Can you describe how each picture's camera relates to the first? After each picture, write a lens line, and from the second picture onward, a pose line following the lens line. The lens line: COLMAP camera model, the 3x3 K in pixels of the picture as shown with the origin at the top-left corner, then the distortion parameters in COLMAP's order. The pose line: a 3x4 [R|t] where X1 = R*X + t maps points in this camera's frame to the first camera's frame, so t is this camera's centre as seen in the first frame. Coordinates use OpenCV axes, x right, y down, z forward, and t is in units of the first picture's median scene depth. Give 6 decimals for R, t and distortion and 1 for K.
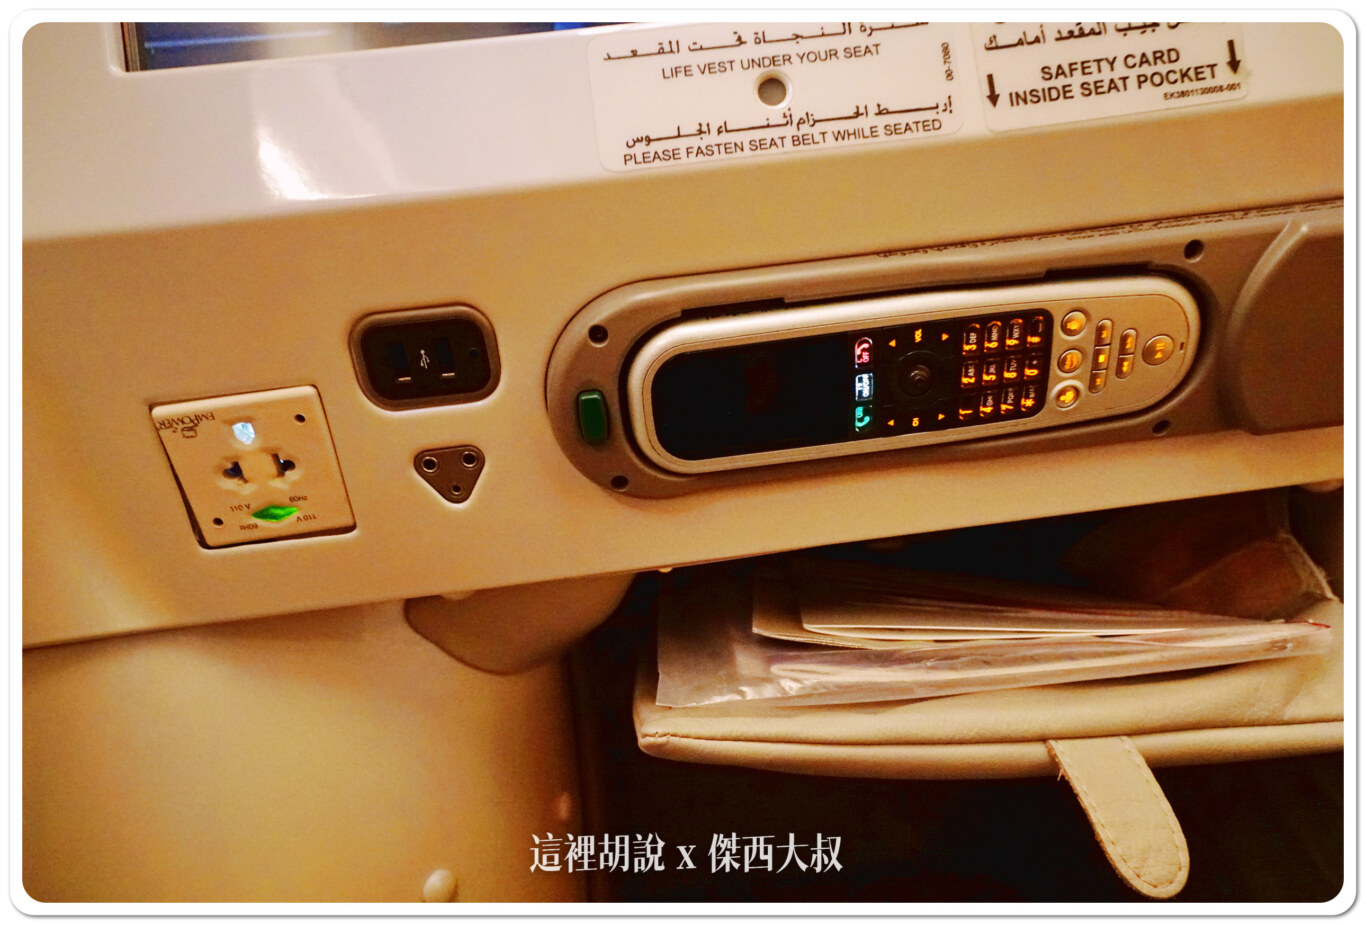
lens RADIAL K [[833.1, 0, 682.0], [0, 833.1, 464.5], [0, 0, 1]] dist [0.014940, 0.011241]
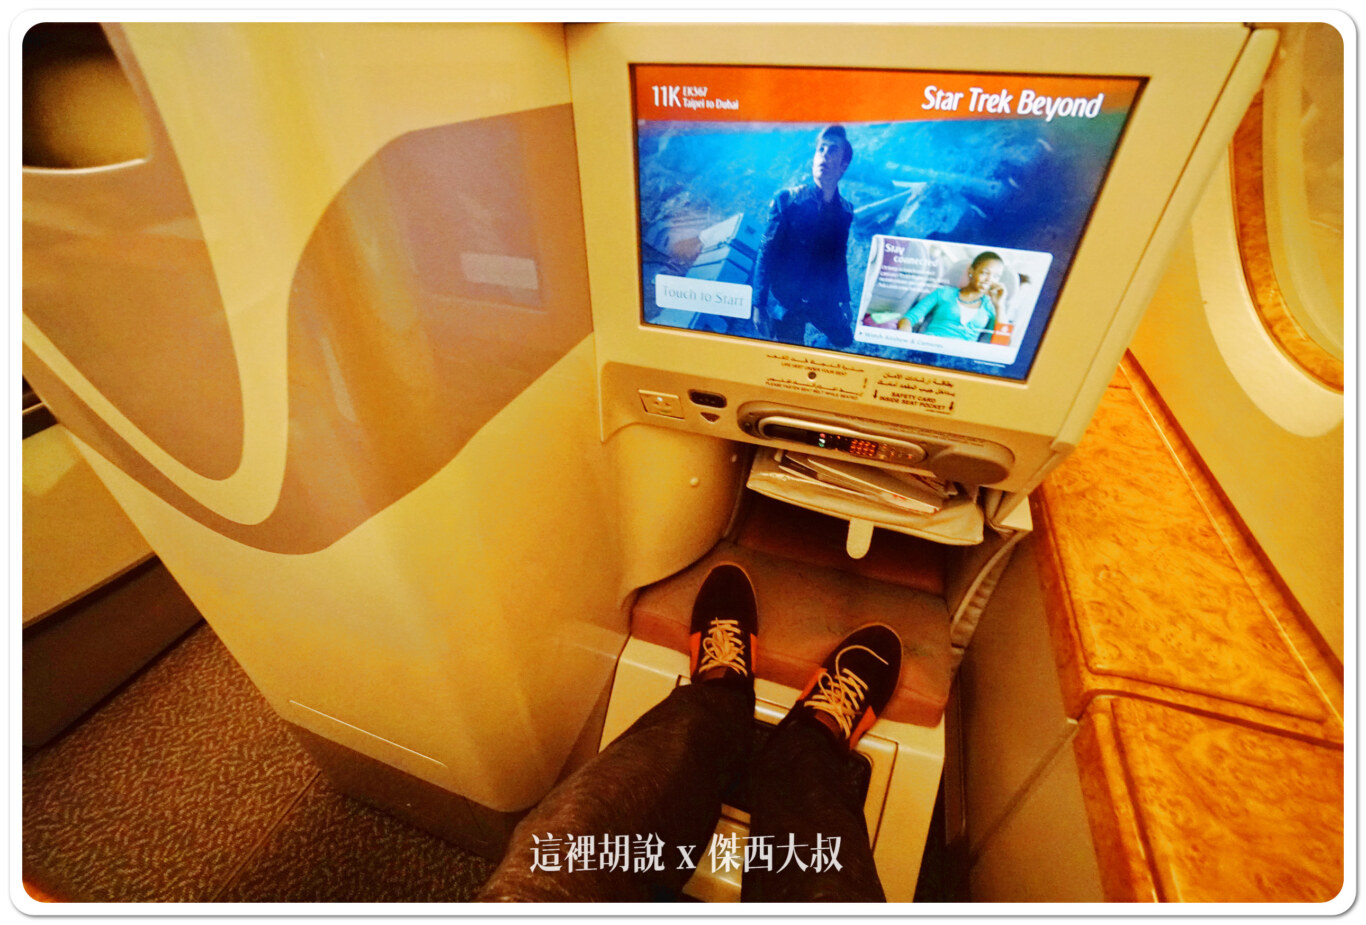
lens RADIAL K [[580.2, 0, 677.8], [0, 580.2, 470.0], [0, 0, 1]] dist [-0.040162, 0.009672]
pose [[0.928129, 0.311283, -0.204157, 0.200910], [-0.102240, 0.740490, 0.664245, -1.679311], [0.357945, -0.595632, 0.719095, -1.132109]]
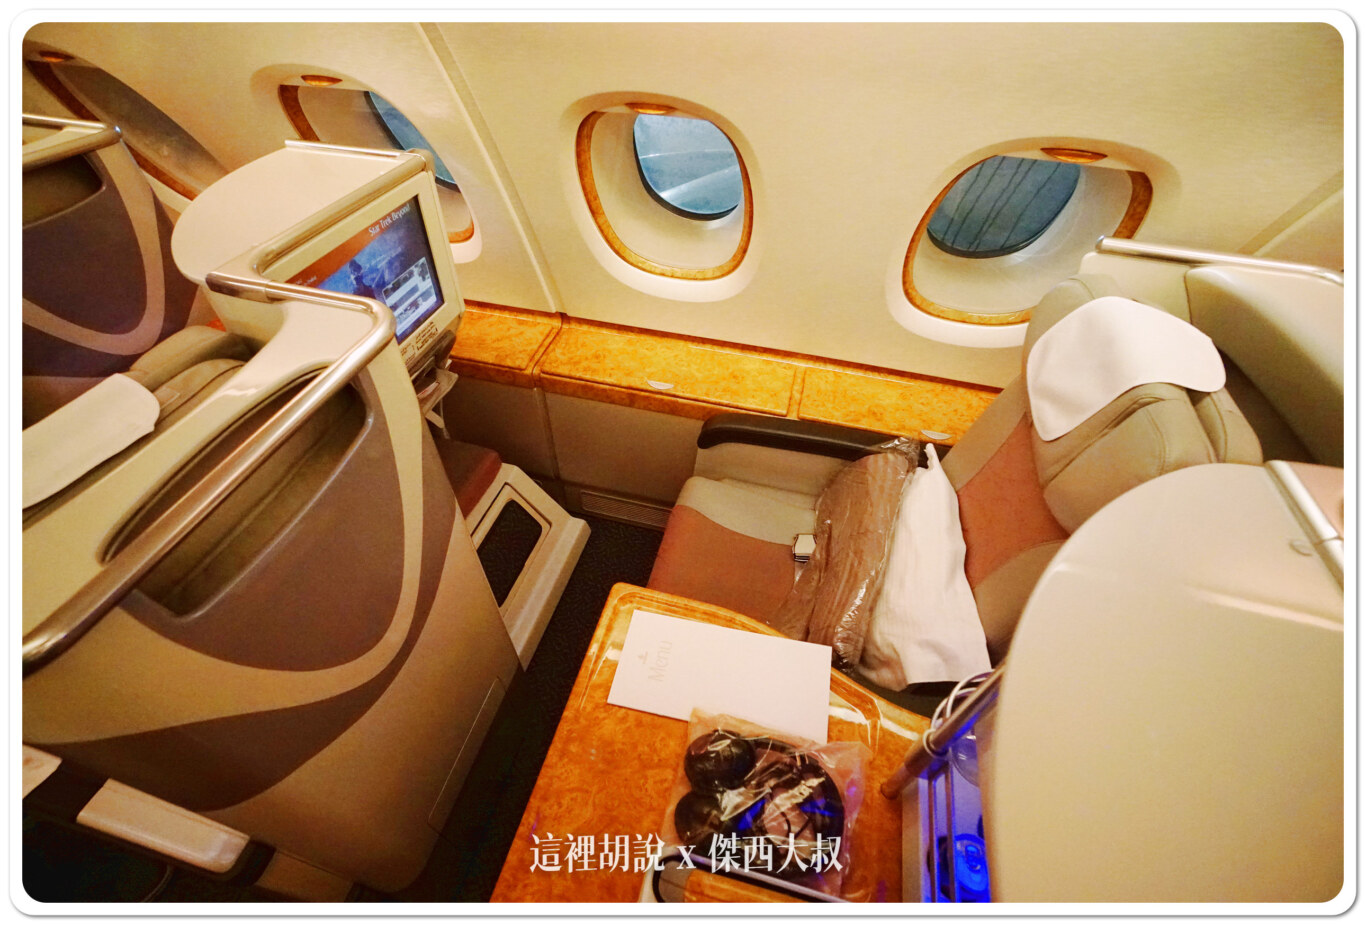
lens RADIAL K [[580.2, 0, 684.2], [0, 580.2, 459.6], [0, 0, 1]] dist [-0.040162, 0.009672]
pose [[0.261818, -0.589515, 0.764149, -3.276888], [-0.113627, 0.767433, 0.630980, -3.022986], [-0.958405, -0.252030, 0.133943, -2.011617]]
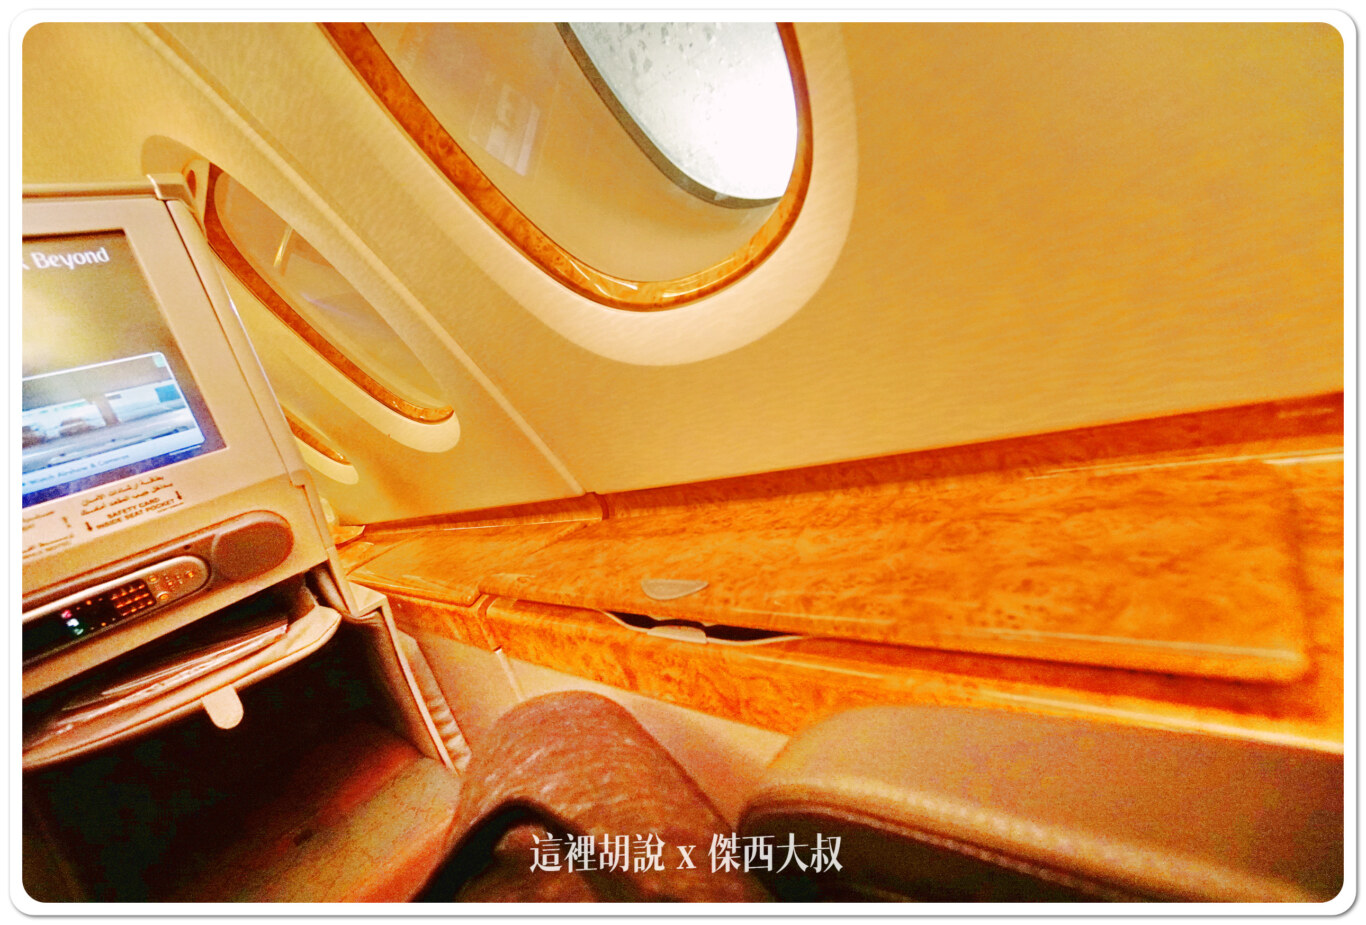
lens RADIAL K [[580.2, 0, 681.3], [0, 580.2, 458.8], [0, 0, 1]] dist [-0.040162, 0.009672]
pose [[0.714588, -0.241622, 0.656493, 0.643490], [0.216995, 0.968726, 0.120342, -0.463533], [-0.665039, 0.056460, 0.744671, -2.113730]]
